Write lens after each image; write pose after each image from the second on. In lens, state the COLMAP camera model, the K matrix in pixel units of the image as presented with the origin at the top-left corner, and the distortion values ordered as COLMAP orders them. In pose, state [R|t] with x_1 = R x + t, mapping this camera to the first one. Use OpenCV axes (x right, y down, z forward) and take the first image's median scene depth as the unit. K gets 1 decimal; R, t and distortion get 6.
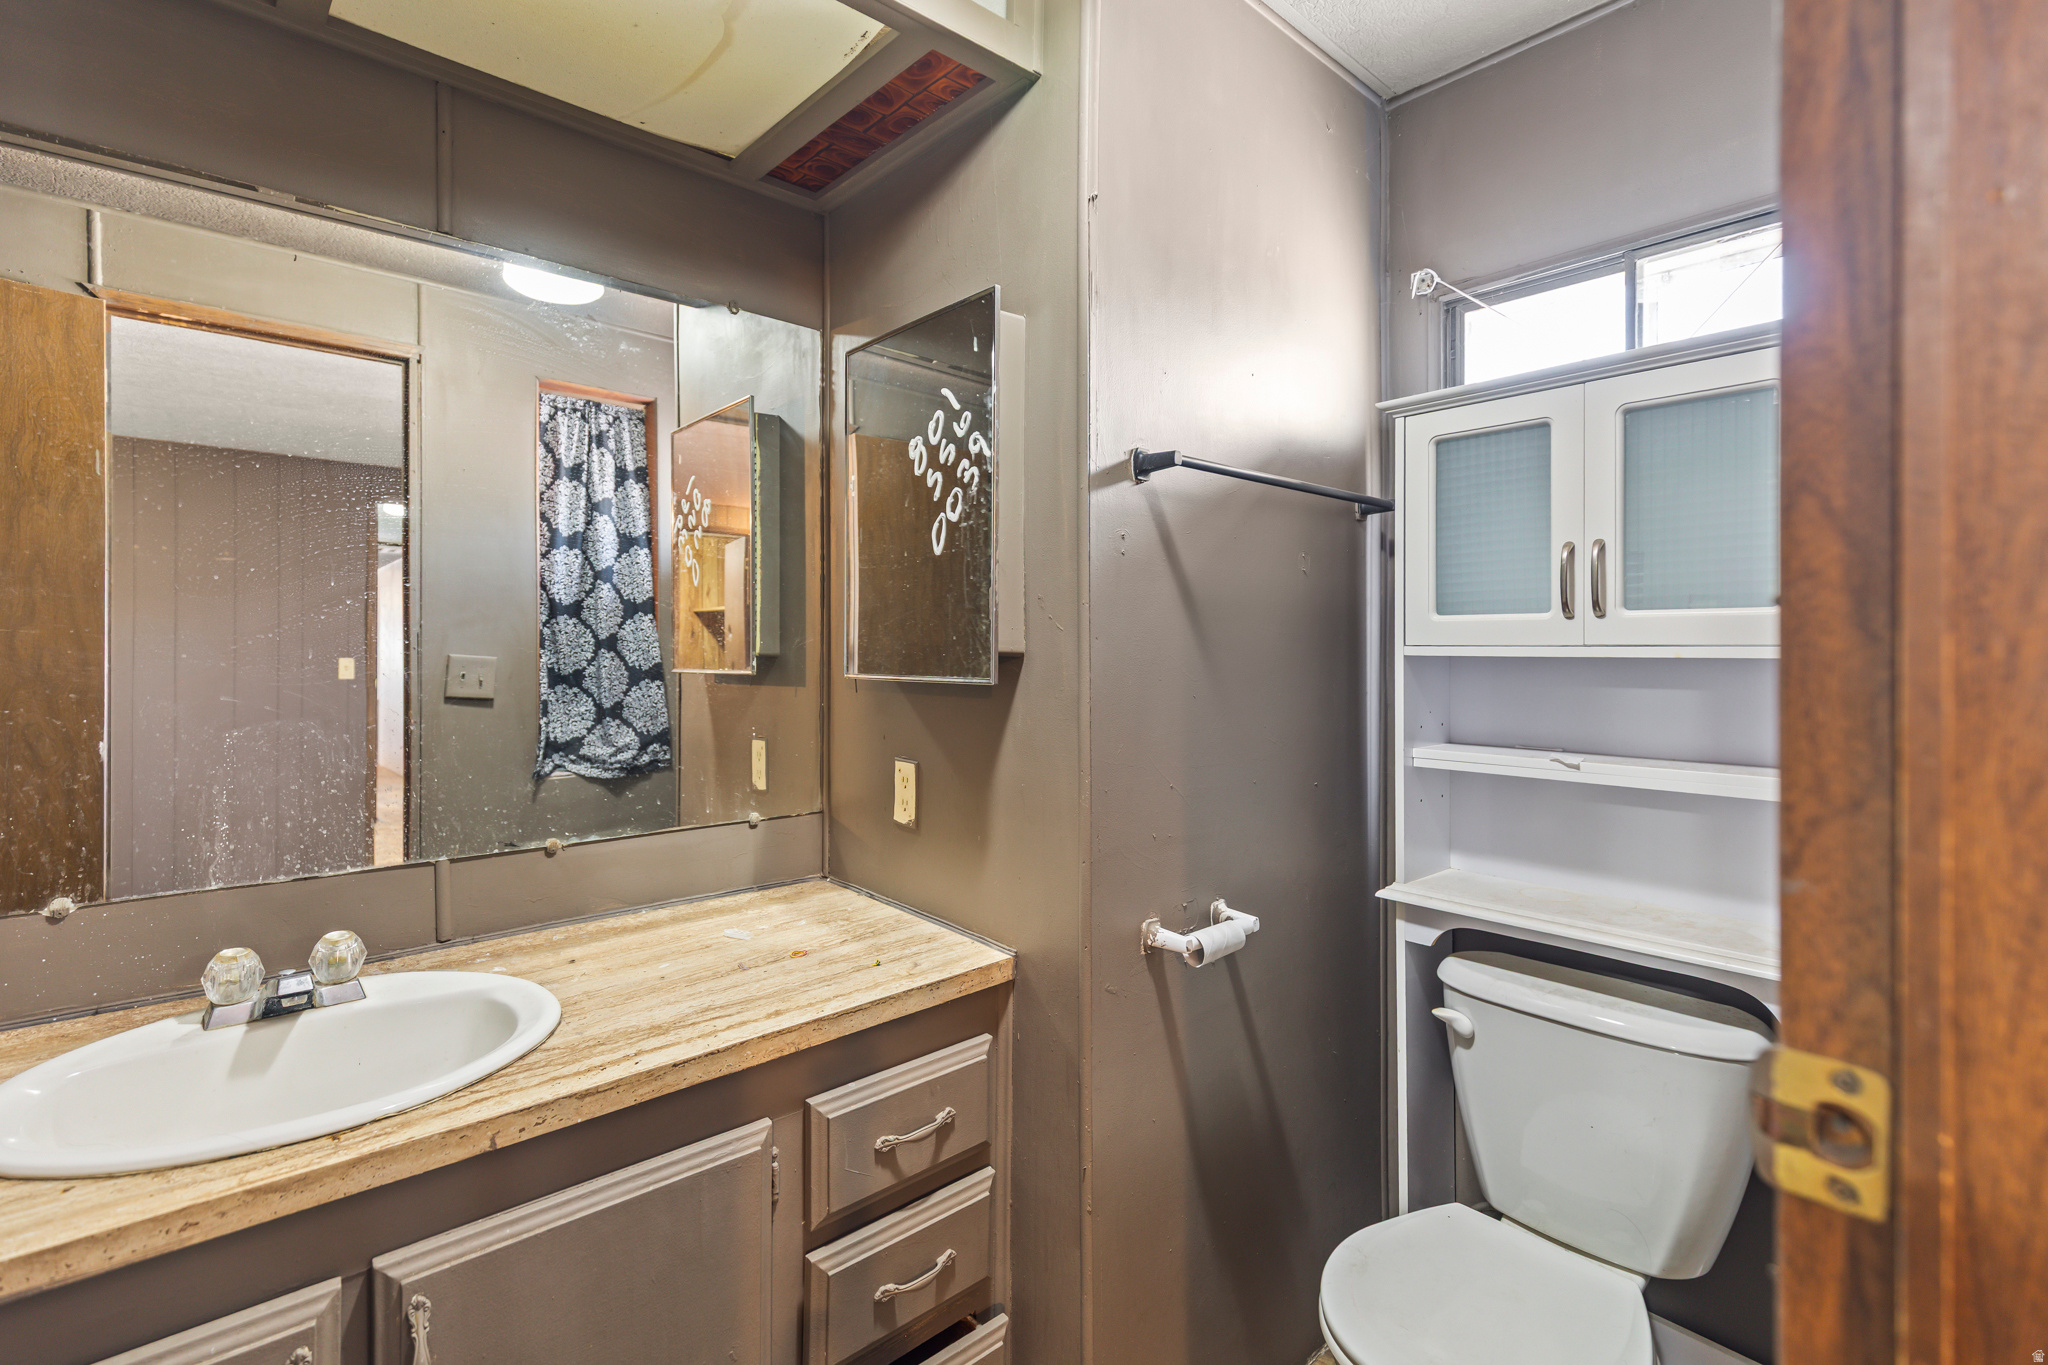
lens RADIAL K [[954.0, 0, 1027.1], [0, 954.0, 635.8], [0, 0, 1]] dist [-0.001029, 0.000172]
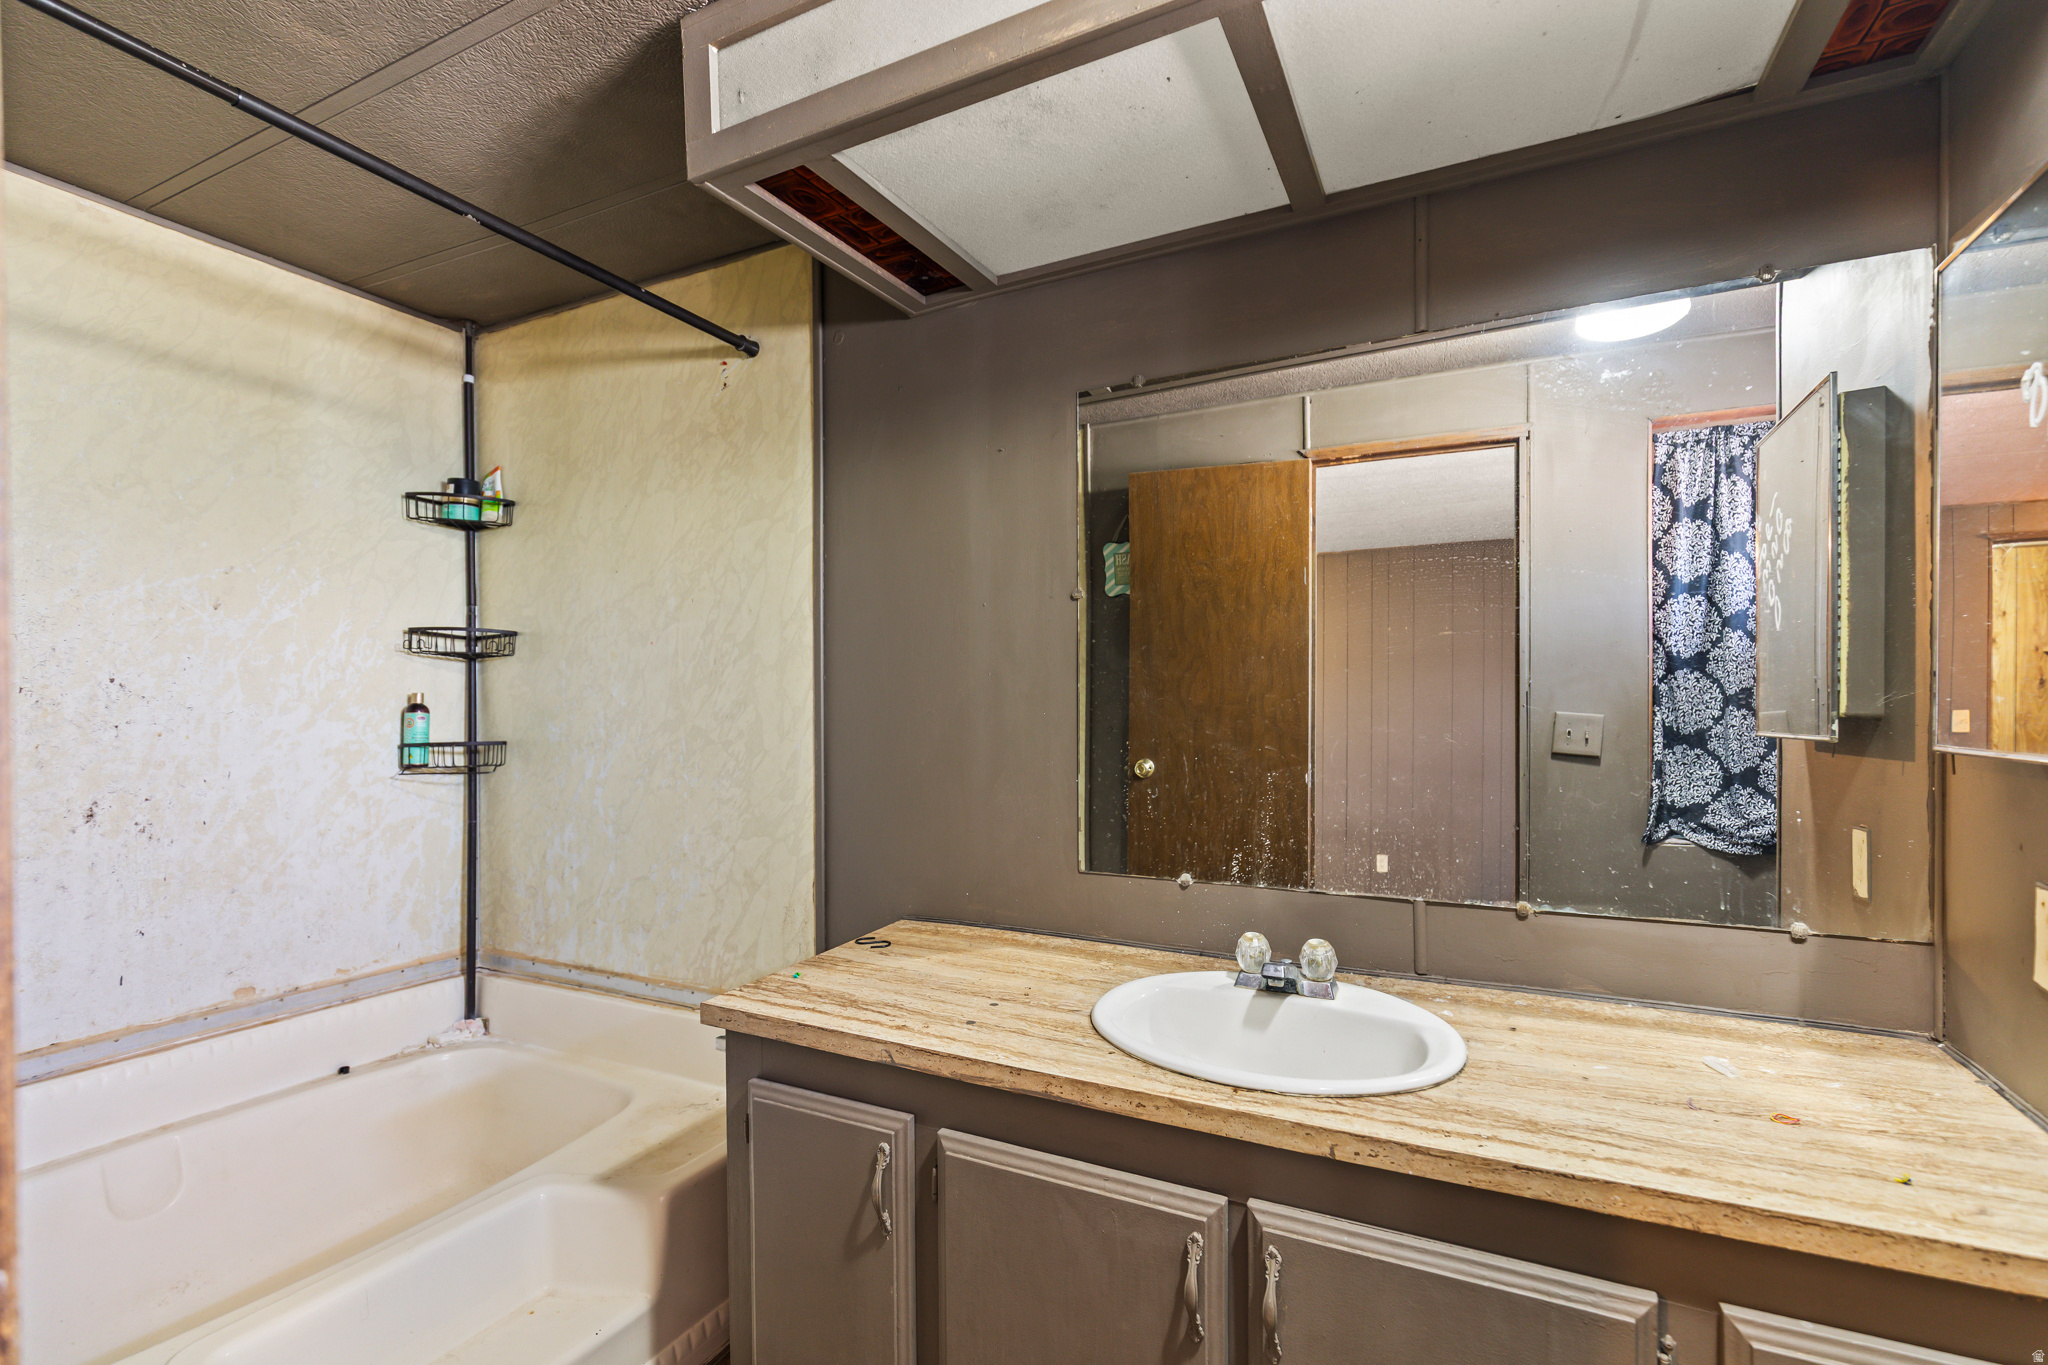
lens RADIAL K [[919.6, 0, 1030.8], [0, 919.6, 697.5], [0, 0, 1]] dist [0.005541, -0.000020]
pose [[0.364228, -0.009618, -0.931260, 0.174793], [0.018753, 0.999820, -0.002992, -0.005559], [0.931121, -0.016374, 0.364343, 0.146685]]
